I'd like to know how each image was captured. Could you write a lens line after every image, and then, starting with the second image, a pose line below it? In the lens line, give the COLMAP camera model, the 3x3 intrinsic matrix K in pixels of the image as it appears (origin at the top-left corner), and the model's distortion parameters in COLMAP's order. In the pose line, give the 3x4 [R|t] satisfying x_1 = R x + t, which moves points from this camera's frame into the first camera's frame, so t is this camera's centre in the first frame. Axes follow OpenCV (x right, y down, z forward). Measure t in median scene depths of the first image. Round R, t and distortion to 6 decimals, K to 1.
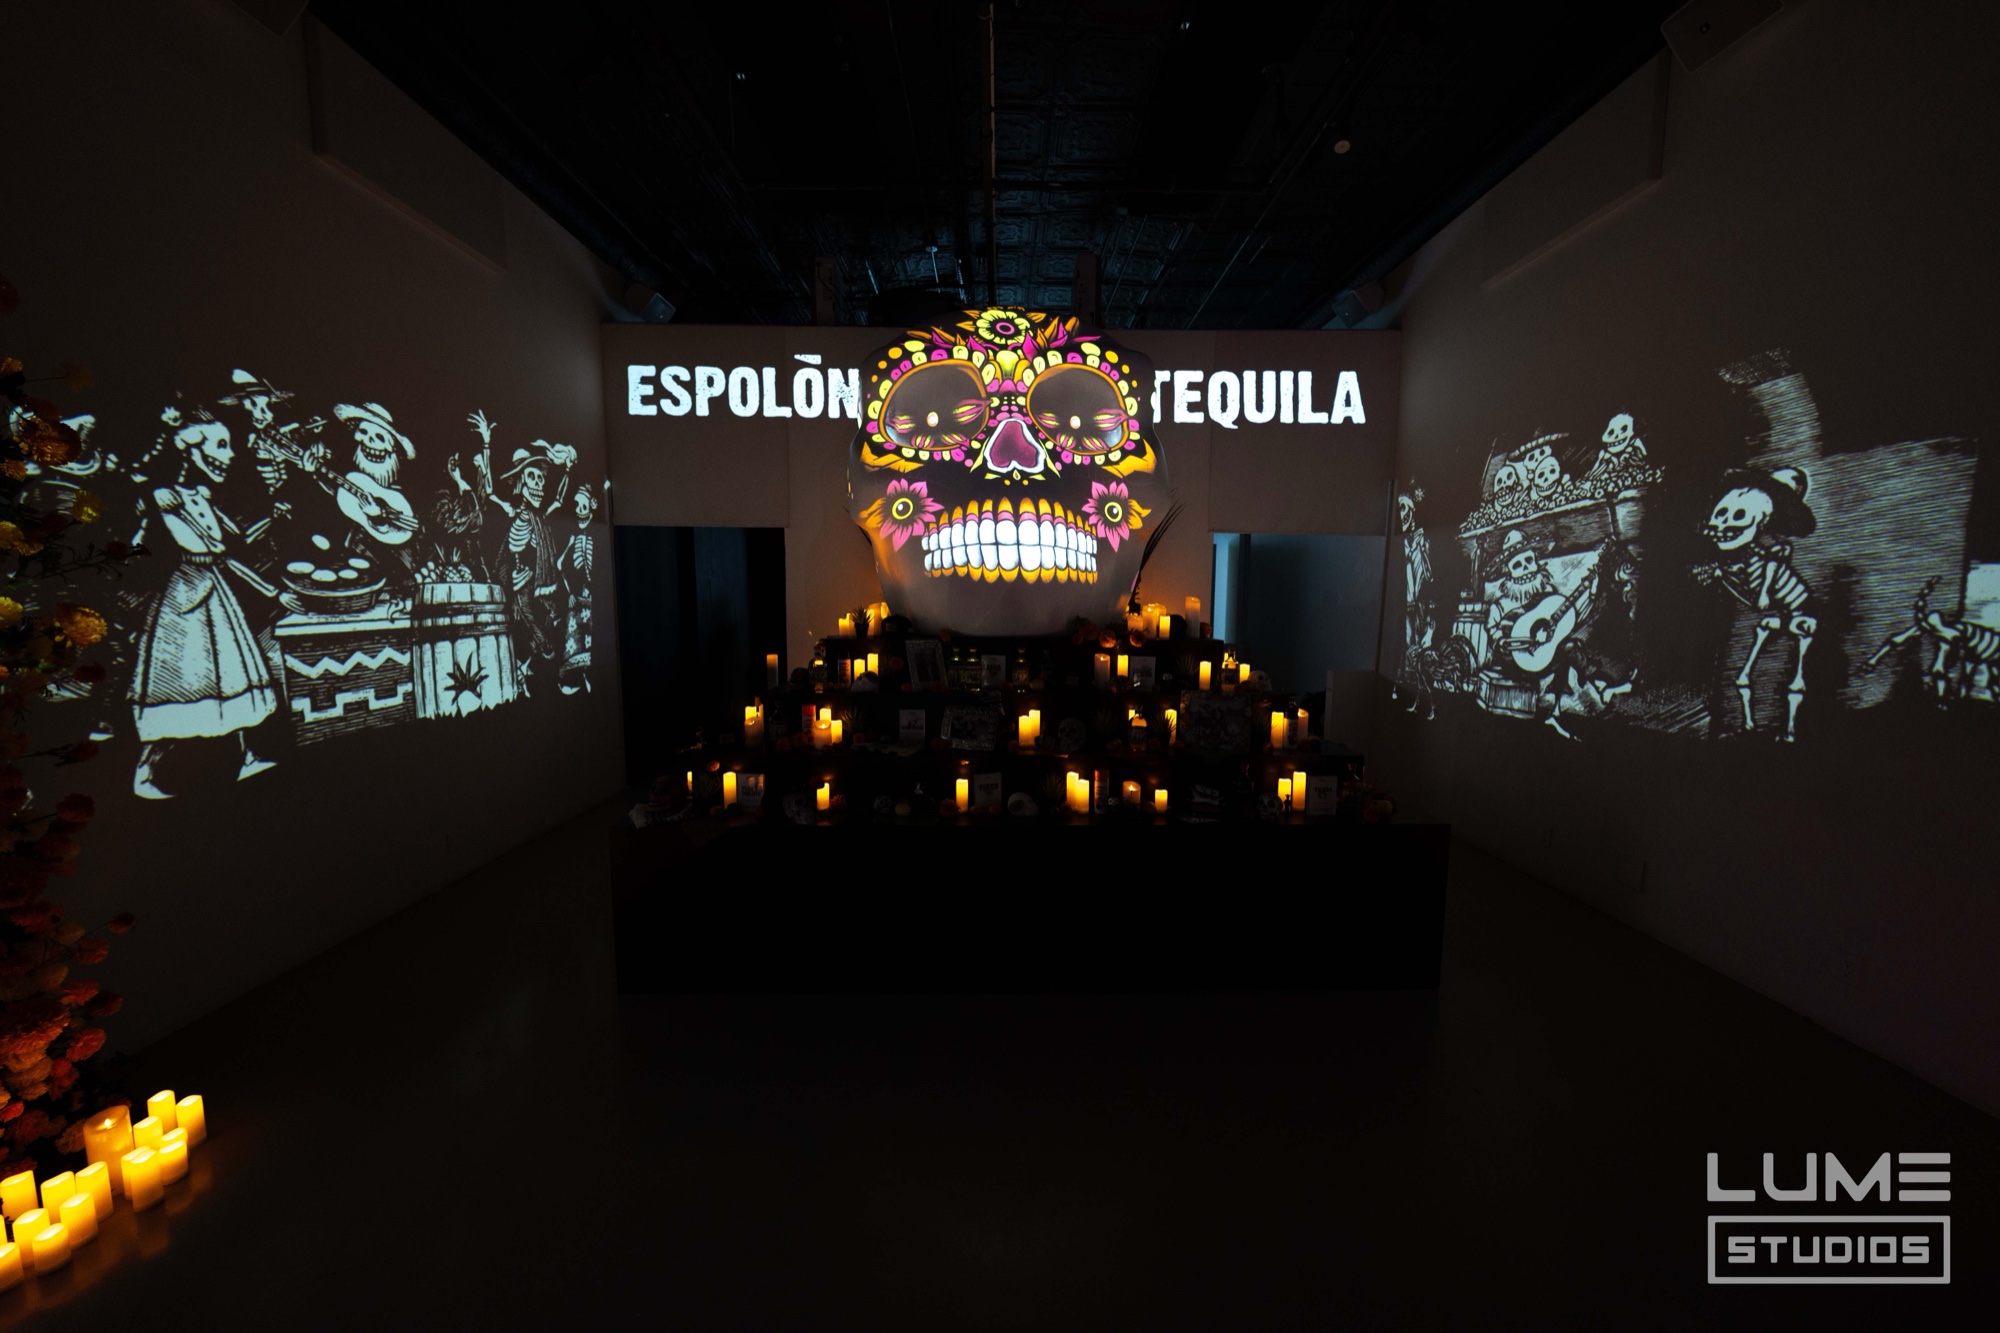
lens RADIAL K [[697.9, 0, 1020.6], [0, 697.9, 648.5], [0, 0, 1]] dist [0.025064, -0.008064]
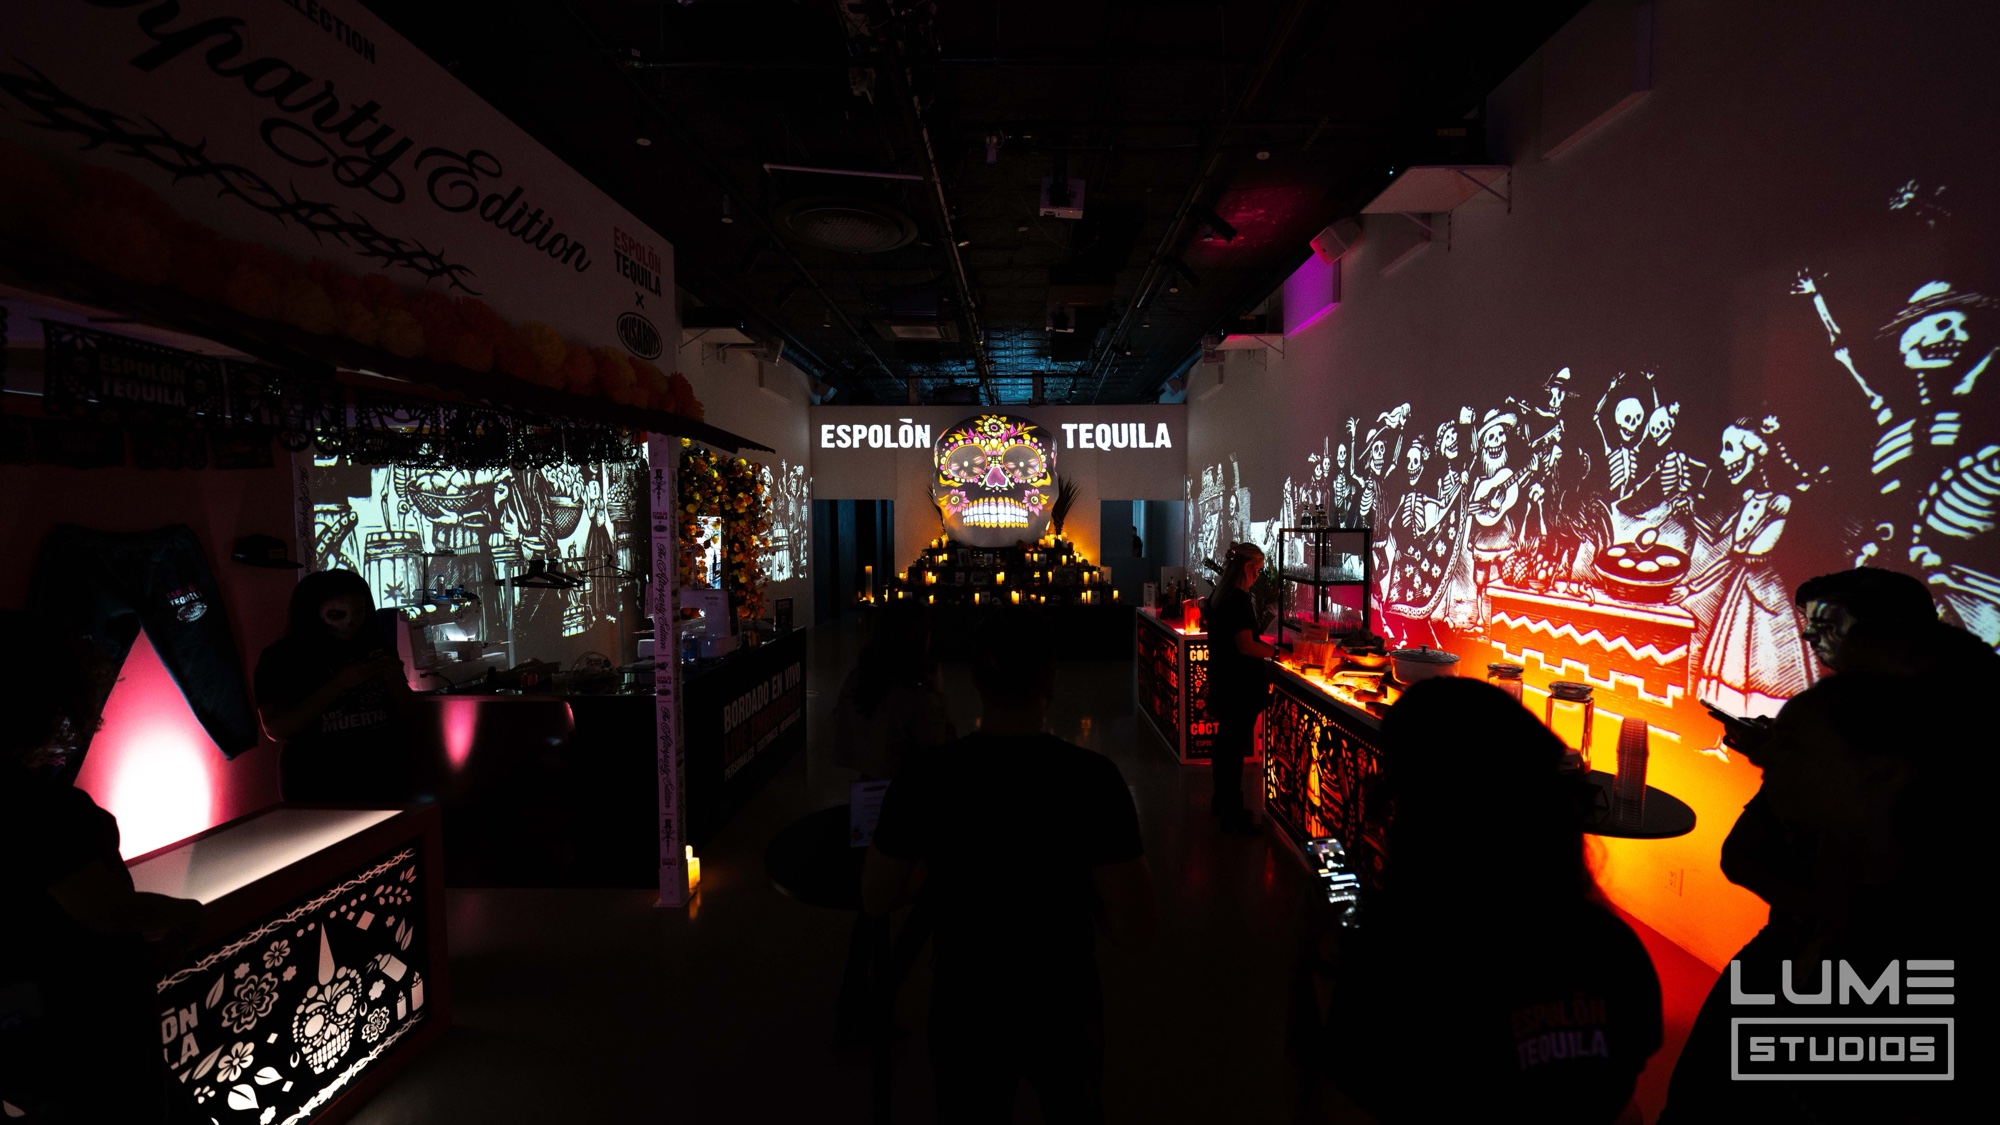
lens RADIAL K [[735.8, 0, 948.1], [0, 735.8, 542.5], [0, 0, 1]] dist [-0.000439, 0.008154]
pose [[0.991185, -0.005321, -0.132378, 0.146478], [-0.001594, 0.998642, -0.052073, 0.088826], [0.132475, 0.051825, 0.989831, -1.473247]]
